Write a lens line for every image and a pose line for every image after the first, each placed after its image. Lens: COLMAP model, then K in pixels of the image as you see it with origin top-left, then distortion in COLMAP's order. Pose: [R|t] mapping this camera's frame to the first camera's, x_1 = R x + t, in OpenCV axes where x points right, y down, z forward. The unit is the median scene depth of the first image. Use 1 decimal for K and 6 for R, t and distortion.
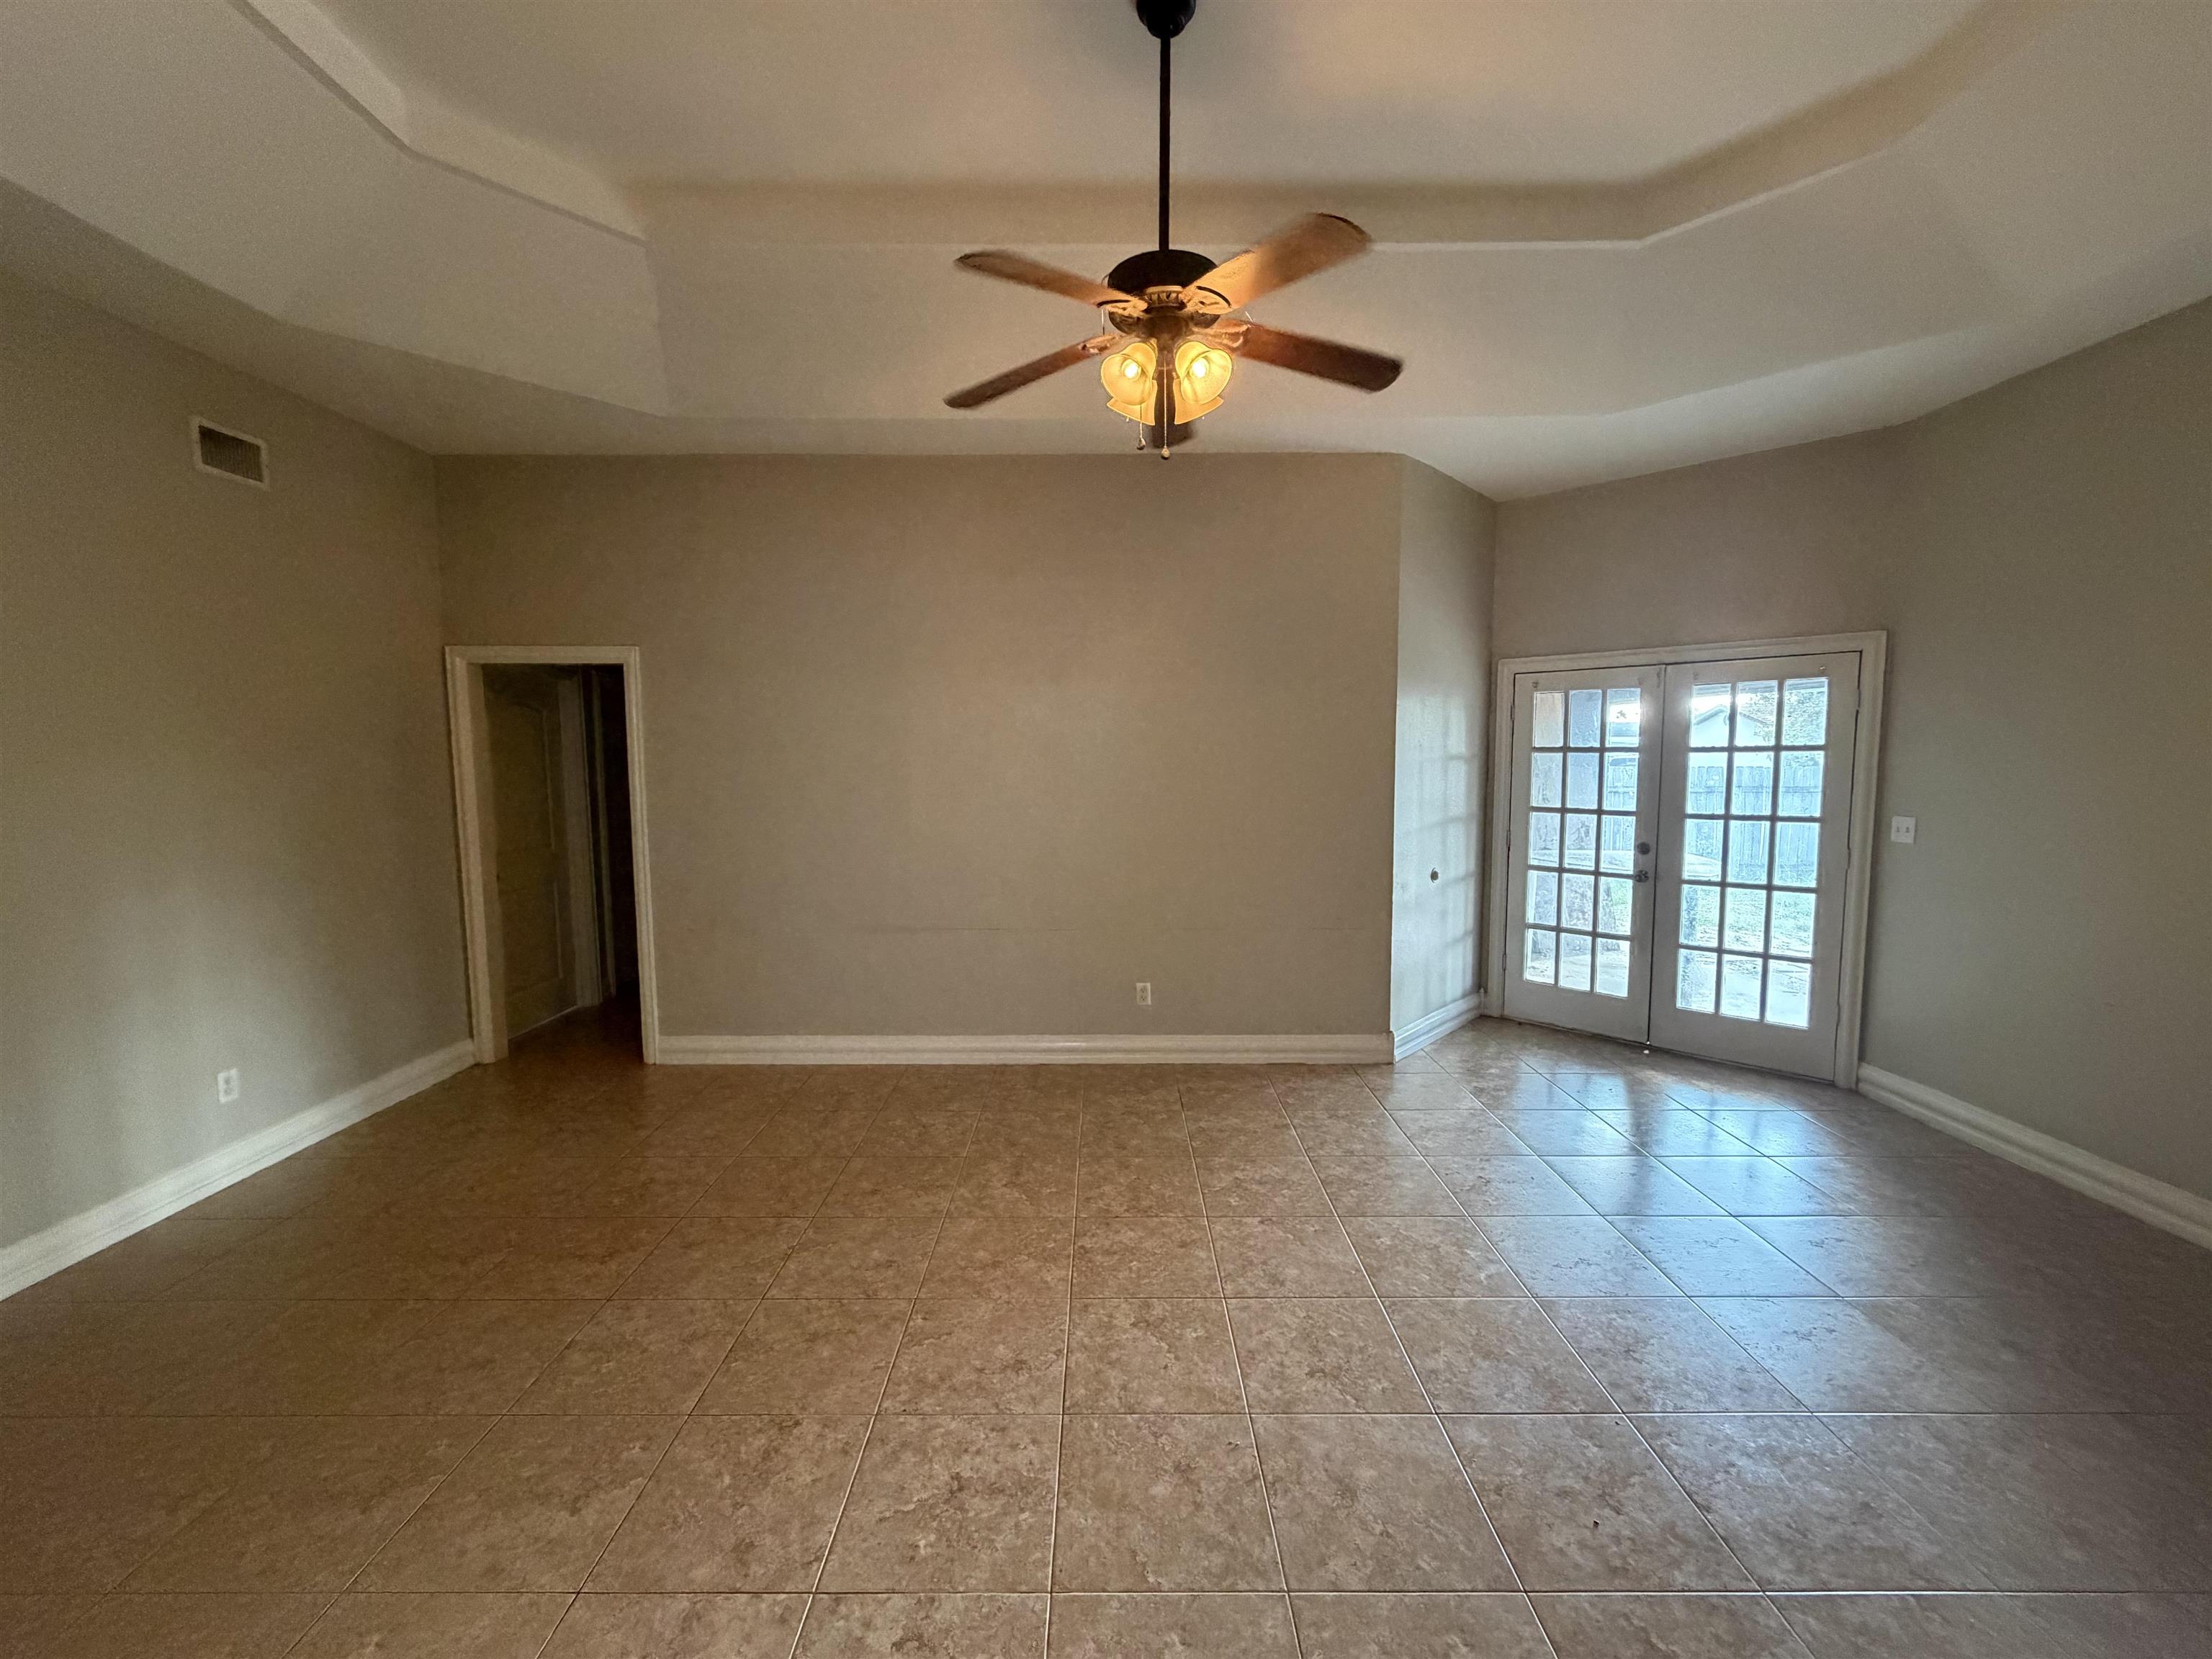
lens RADIAL K [[880.6, 0, 1106.0], [0, 880.6, 829.5], [0, 0, 1]] dist [-0.003049, -0.000325]
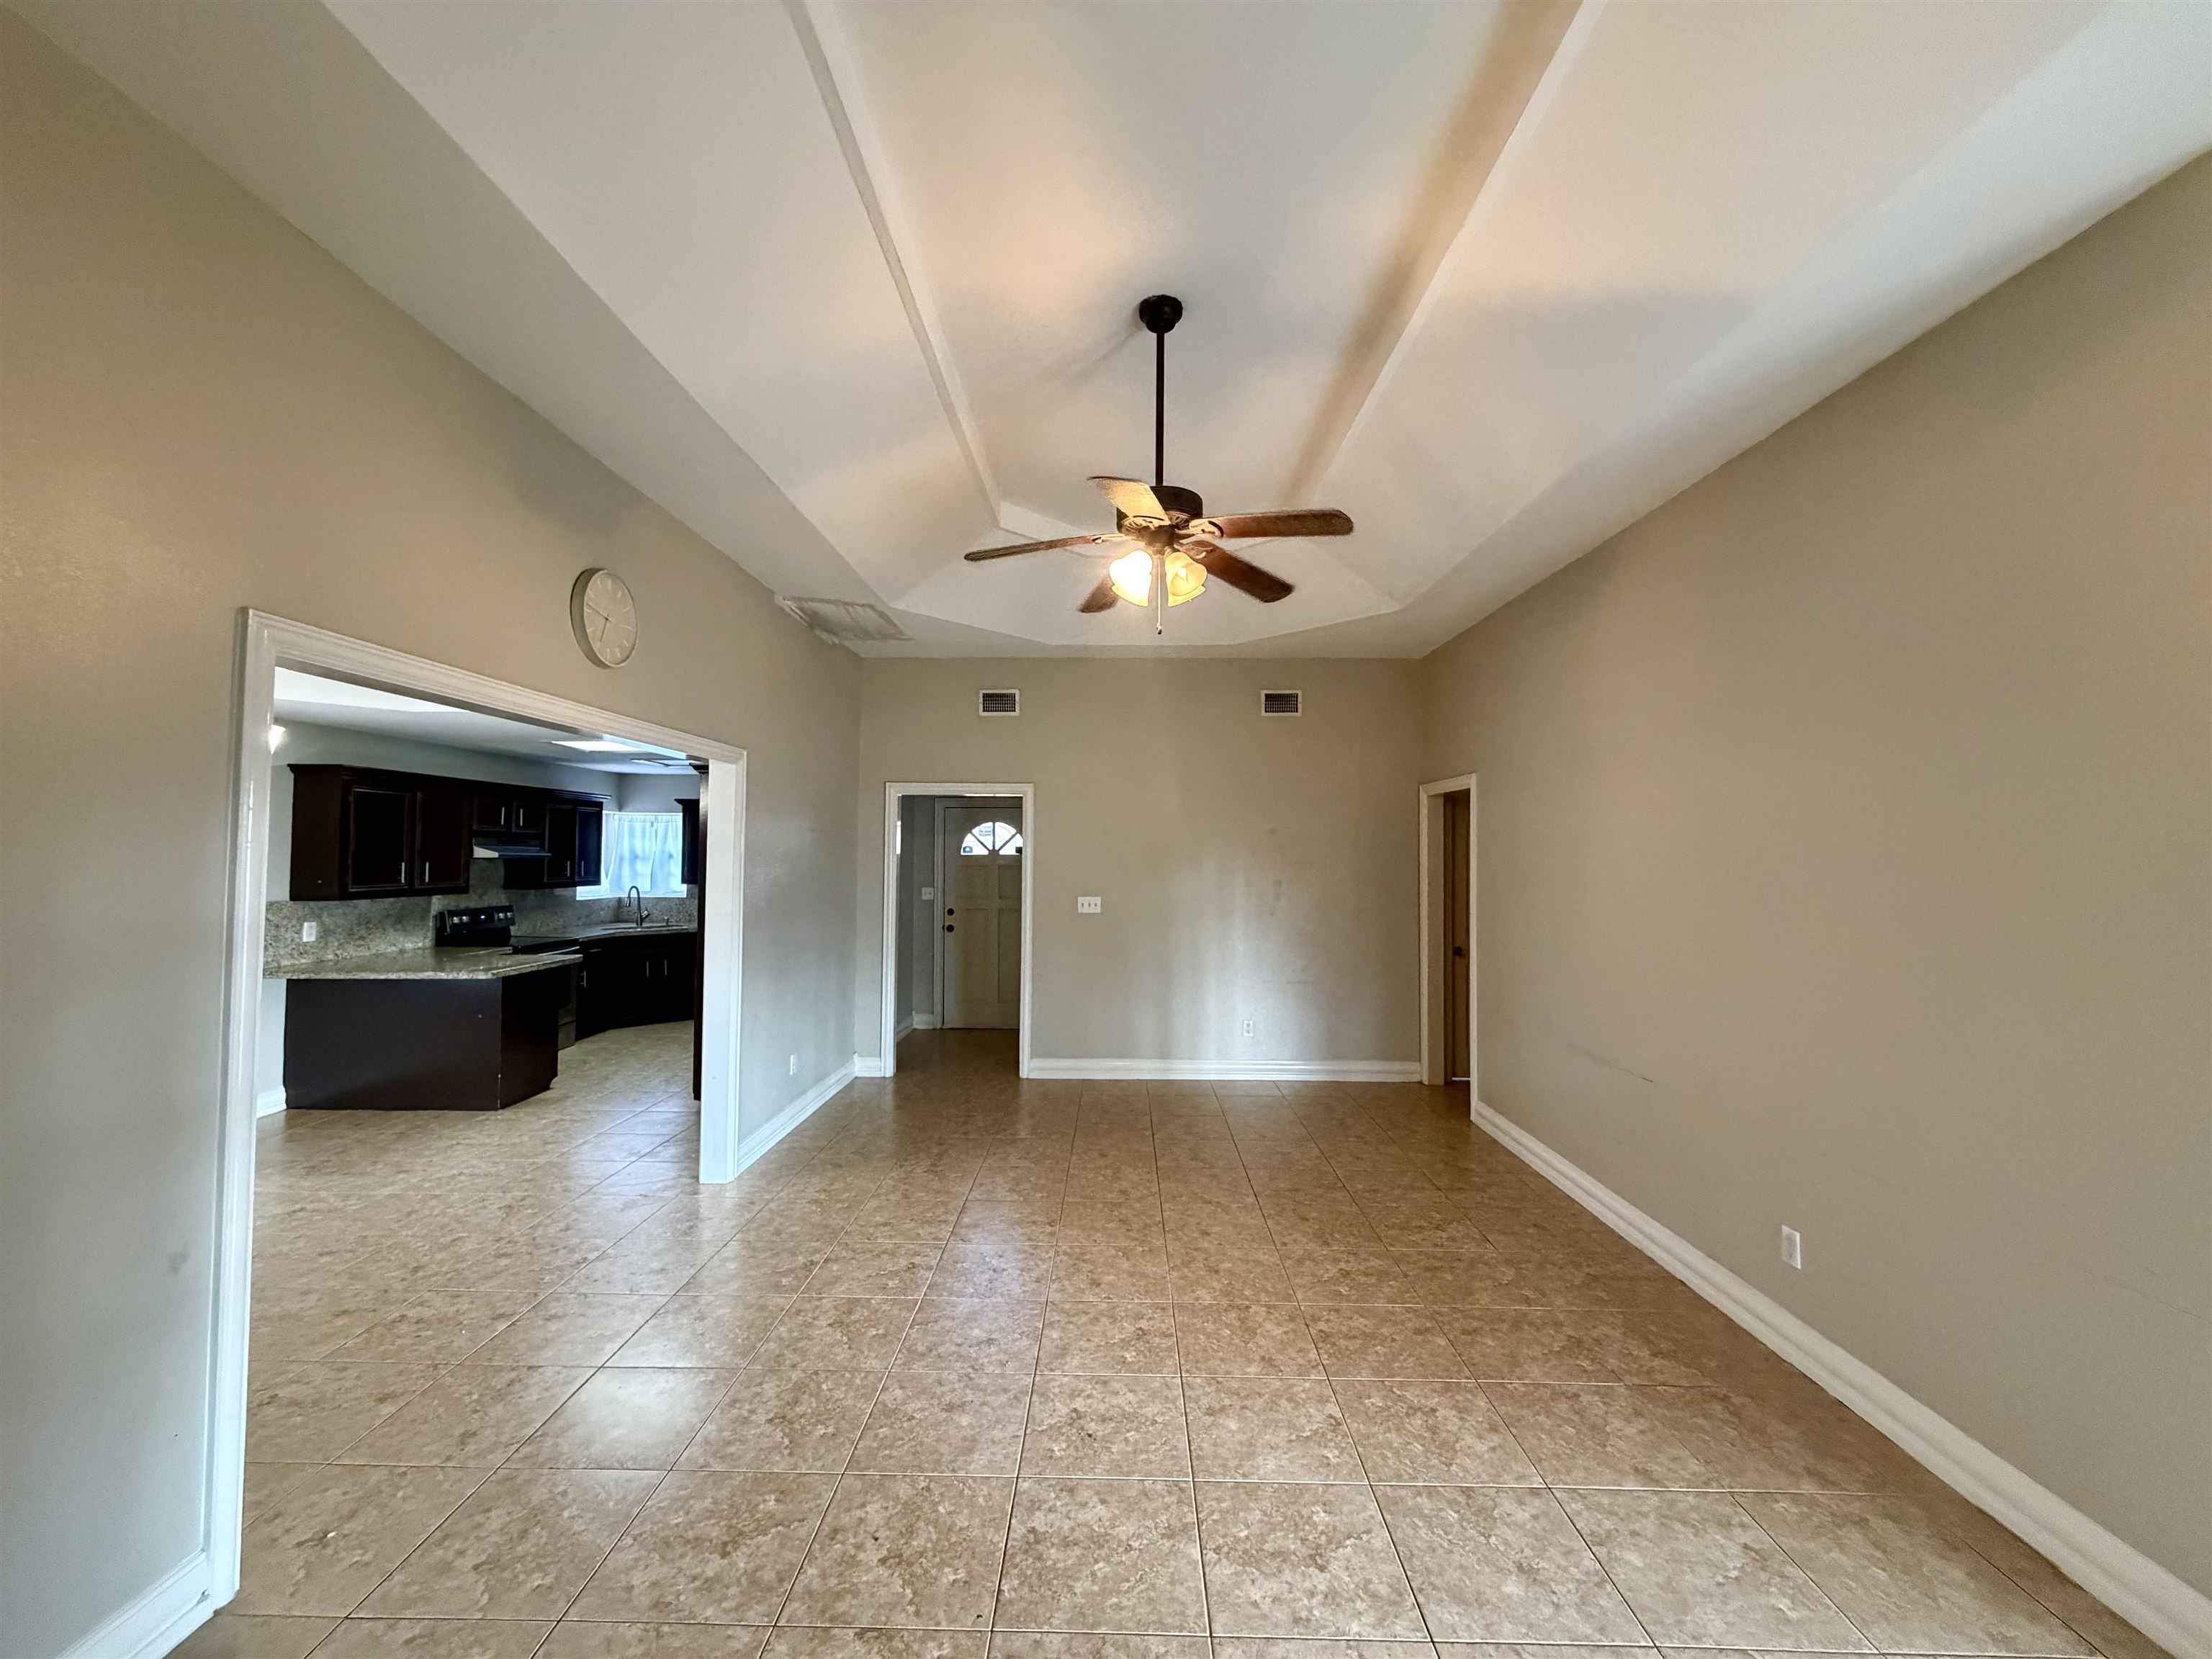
lens RADIAL K [[878.7, 0, 1103.3], [0, 878.7, 833.1], [0, 0, 1]] dist [-0.000579, 0.000001]
pose [[-0.018387, -0.021078, -0.999609, 0.787828], [-0.093795, 0.995405, -0.019264, -0.057382], [0.995422, 0.093404, -0.020279, 0.566986]]
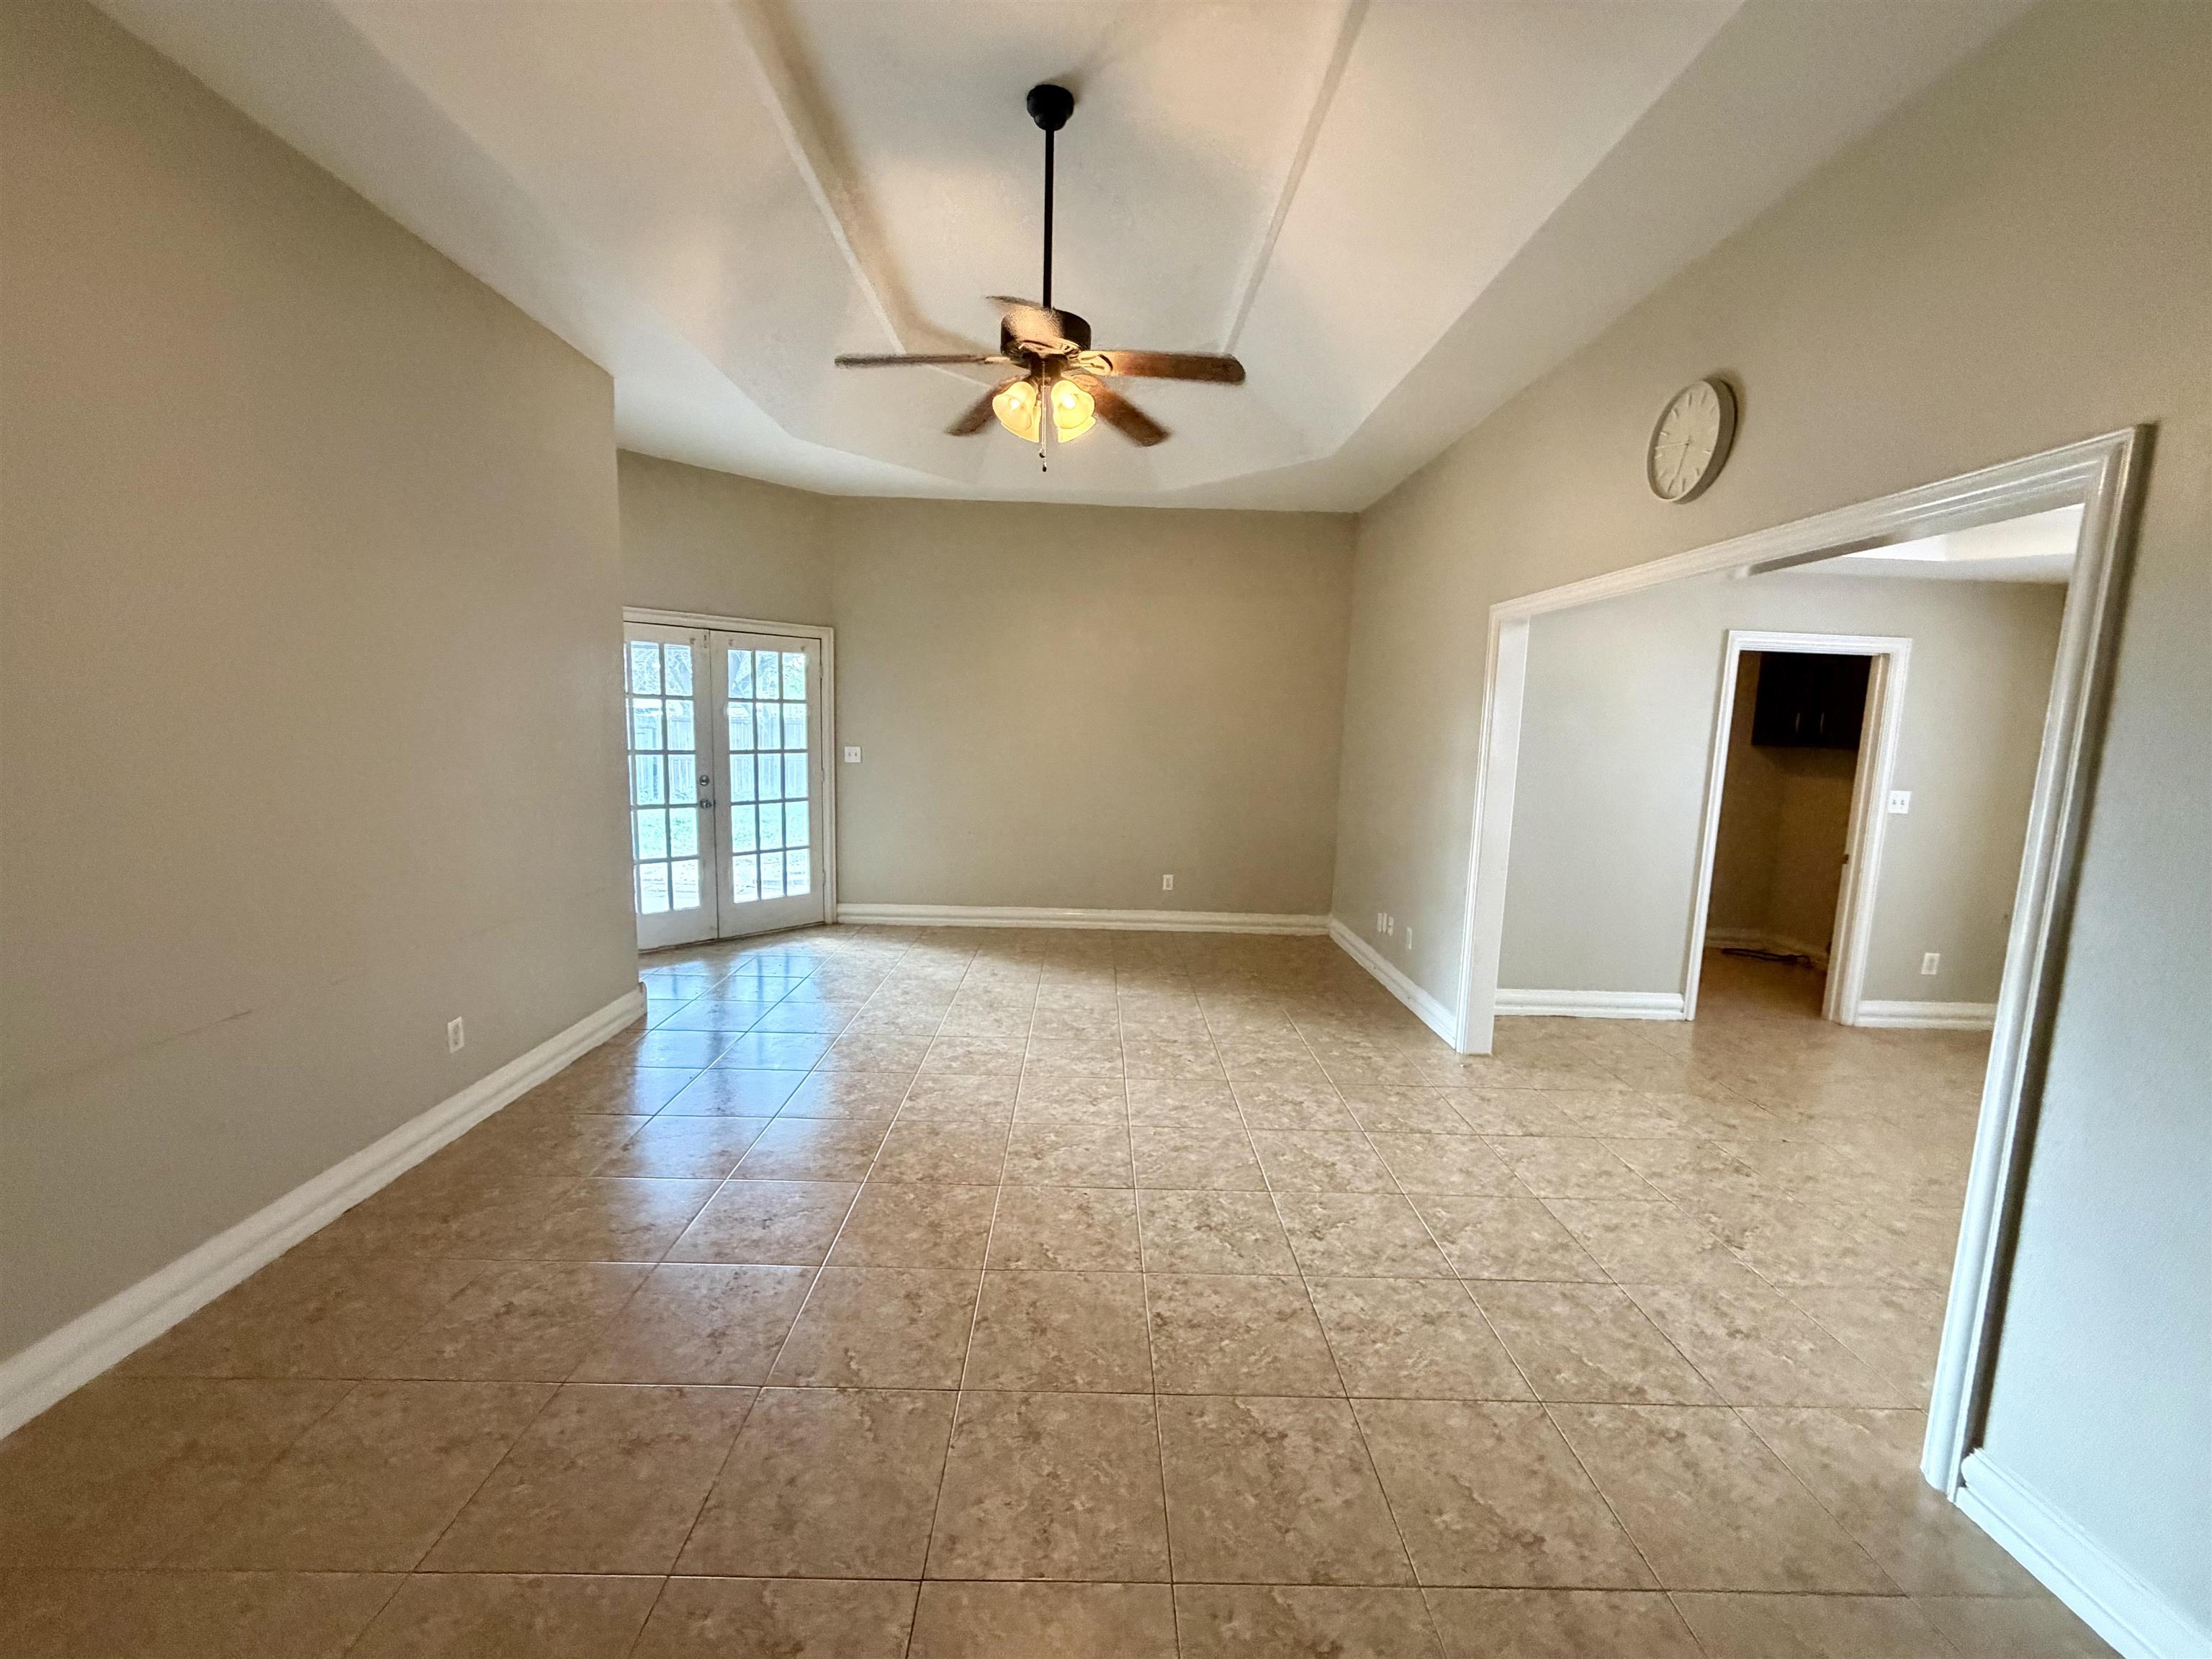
lens RADIAL K [[878.7, 0, 1103.3], [0, 878.7, 833.1], [0, 0, 1]] dist [-0.000579, 0.000001]
pose [[-0.016074, -0.126853, 0.991791, -0.728475], [0.055280, 0.990289, 0.127557, -0.037051], [-0.998341, 0.056877, -0.008905, 0.555897]]
